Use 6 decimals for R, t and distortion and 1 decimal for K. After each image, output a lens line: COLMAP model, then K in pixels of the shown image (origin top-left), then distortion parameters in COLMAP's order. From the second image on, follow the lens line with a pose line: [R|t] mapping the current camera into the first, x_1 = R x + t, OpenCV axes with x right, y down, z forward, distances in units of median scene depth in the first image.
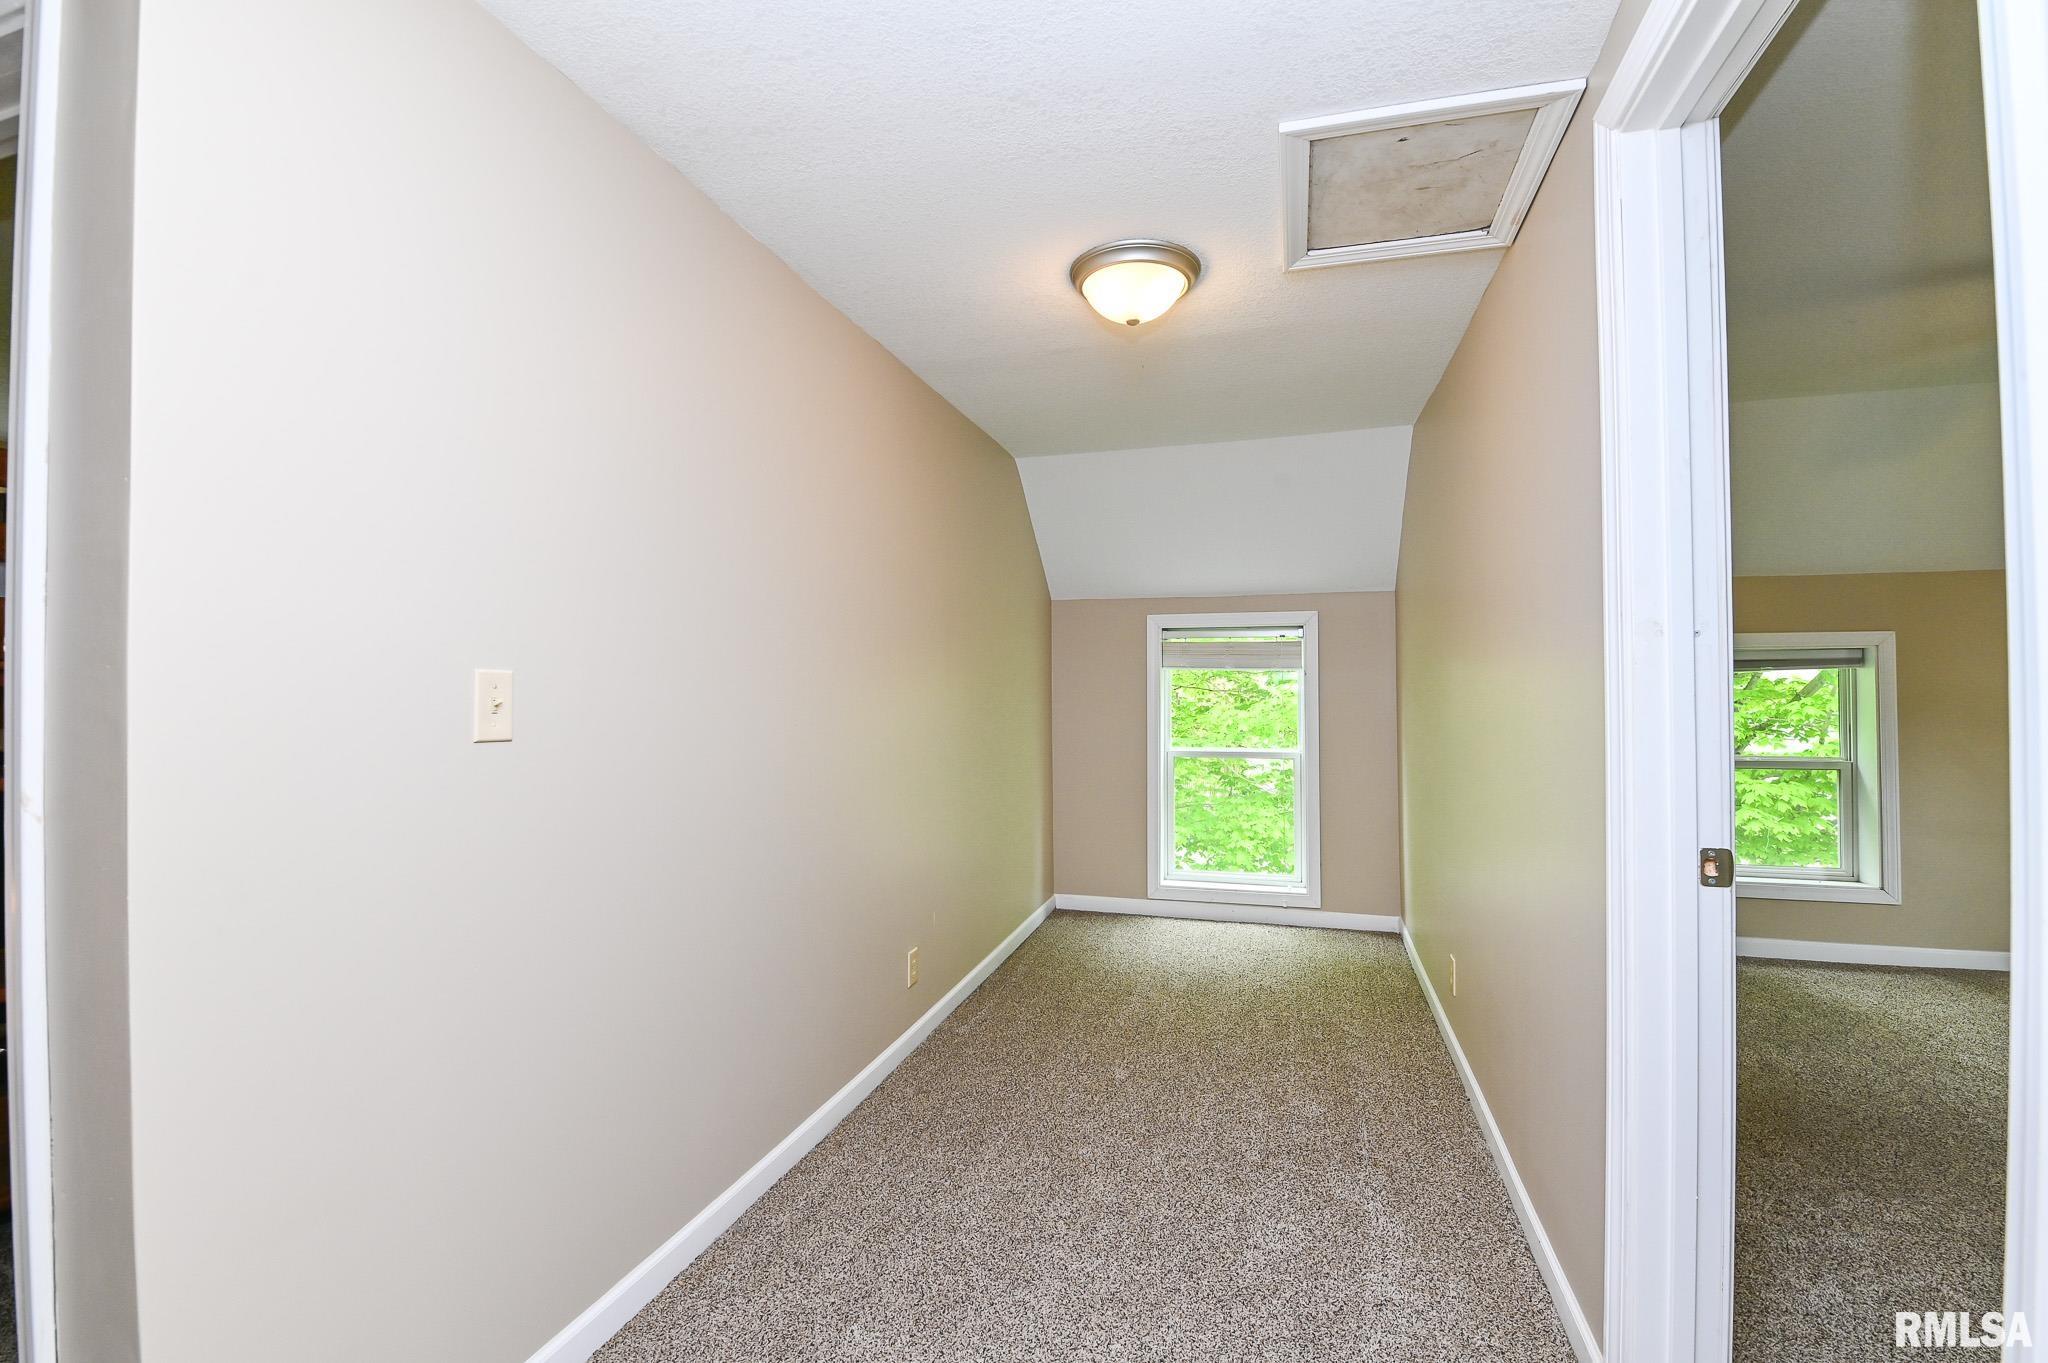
lens RADIAL K [[907.6, 0, 1035.2], [0, 907.6, 682.5], [0, 0, 1]] dist [-0.005623, -0.001249]
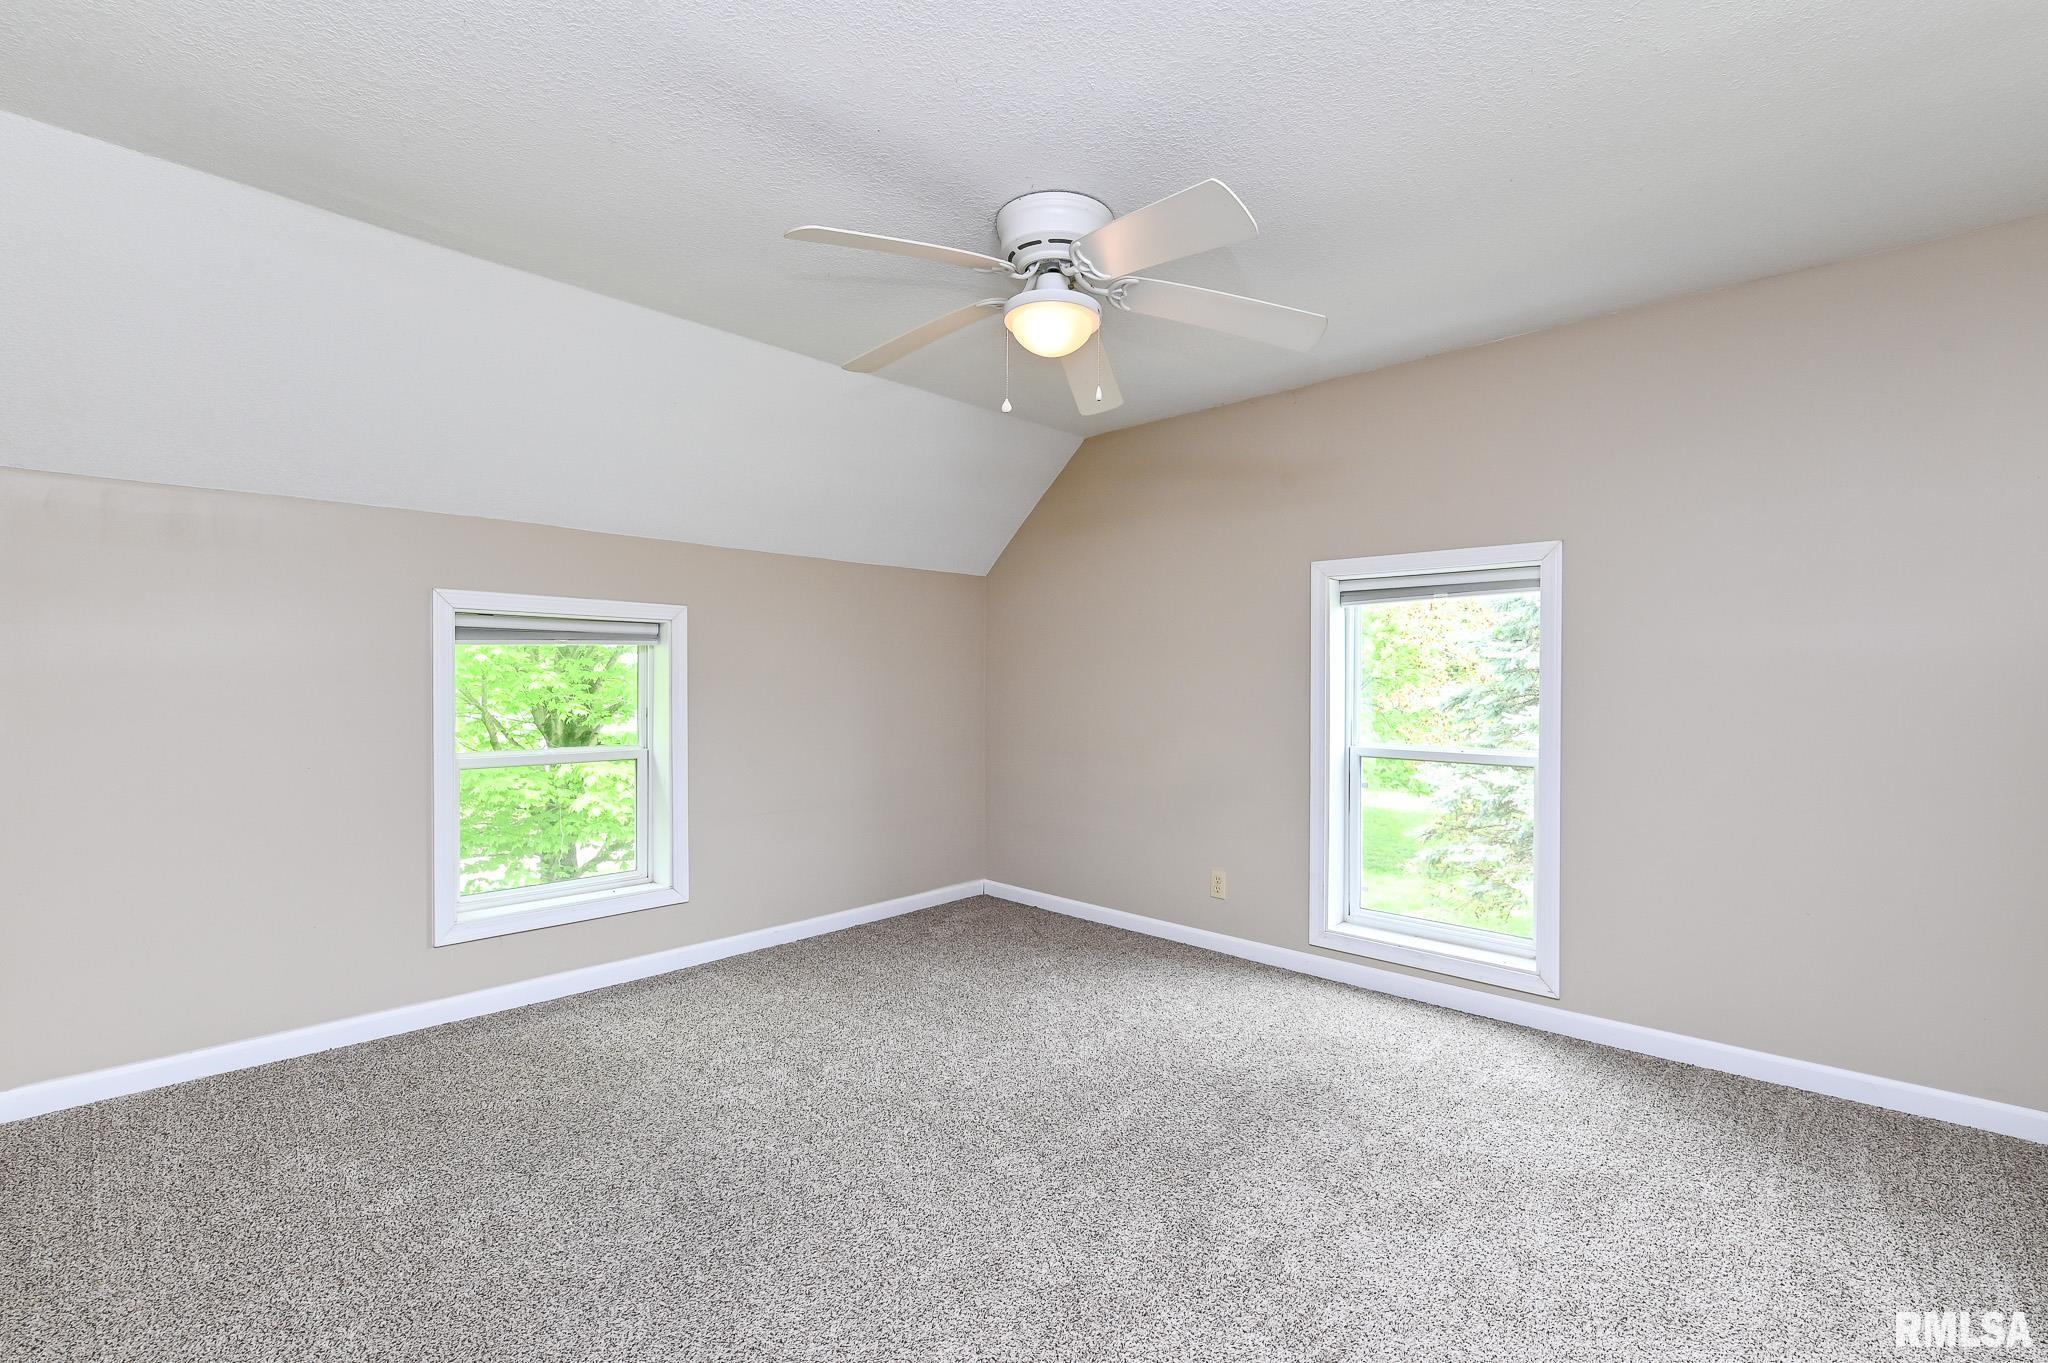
lens RADIAL K [[907.6, 0, 1020.4], [0, 907.6, 676.6], [0, 0, 1]] dist [-0.005623, -0.001249]
pose [[0.473489, 0.004676, 0.880787, 0.296718], [-0.016661, 0.999855, 0.003649, 0.006312], [-0.880642, -0.016402, 0.473498, 0.258720]]
